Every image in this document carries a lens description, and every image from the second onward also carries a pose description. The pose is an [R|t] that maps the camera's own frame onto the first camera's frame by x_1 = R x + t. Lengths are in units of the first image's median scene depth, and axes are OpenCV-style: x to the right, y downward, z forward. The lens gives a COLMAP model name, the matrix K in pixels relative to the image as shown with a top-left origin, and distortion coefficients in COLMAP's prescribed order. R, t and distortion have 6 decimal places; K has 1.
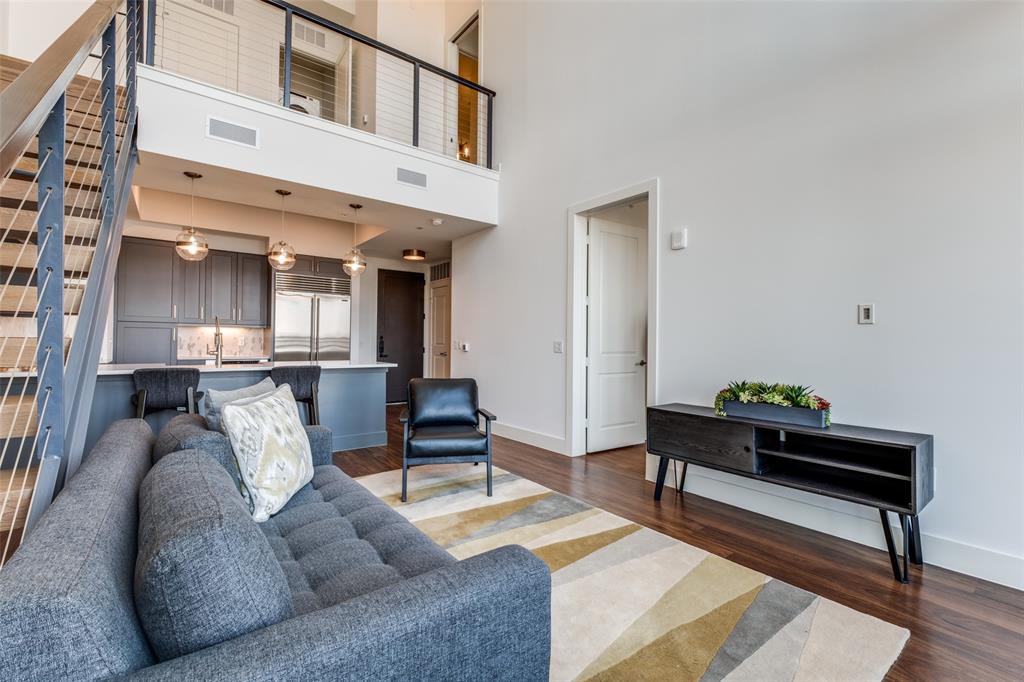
lens RADIAL K [[442.6, 0, 510.6], [0, 442.6, 337.2], [0, 0, 1]] dist [0.000619, -0.003601]
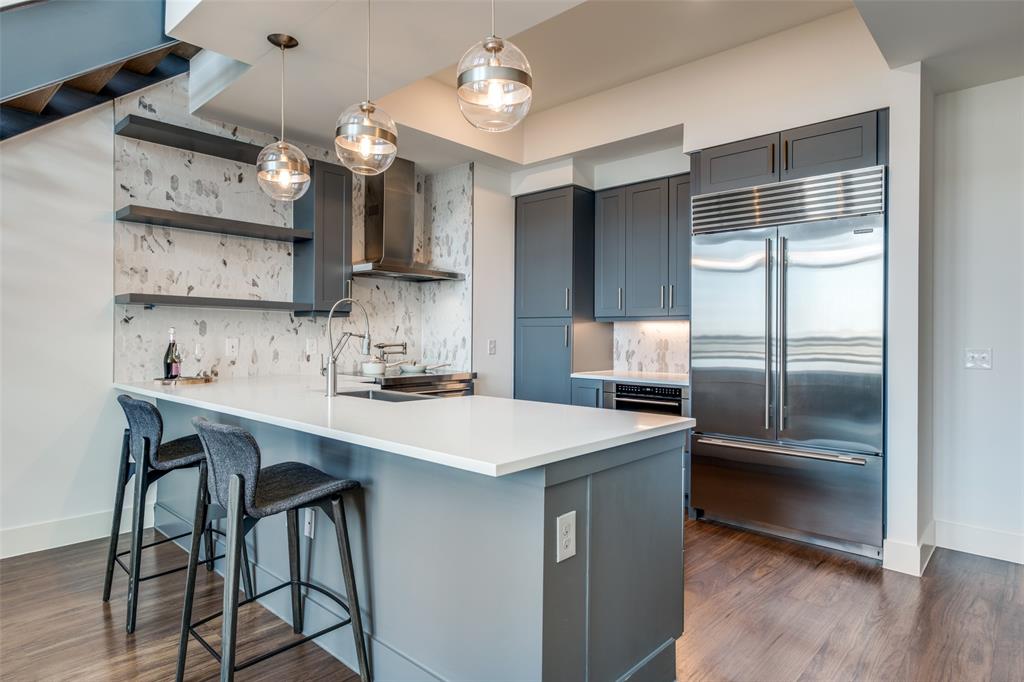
lens RADIAL K [[585.6, 0, 509.5], [0, 585.6, 337.3], [0, 0, 1]] dist [0.028145, 0.000646]
pose [[0.174695, -0.008585, -0.984585, 0.025334], [0.006596, 0.999950, -0.007549, 0.001457], [0.984600, -0.005175, 0.174743, 0.679169]]
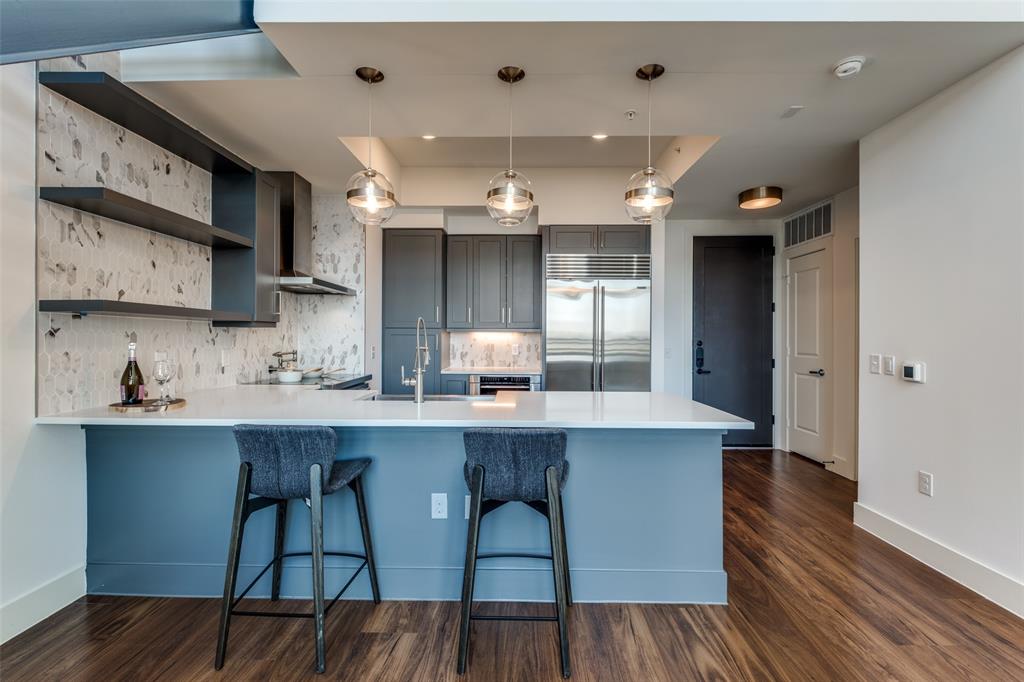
lens RADIAL K [[442.6, 0, 517.3], [0, 442.6, 341.2], [0, 0, 1]] dist [0.000619, -0.003601]
pose [[0.789659, -0.002126, -0.613542, -0.126052], [0.011782, 0.999862, 0.011699, -0.014350], [0.613433, -0.016467, 0.789575, 0.389765]]
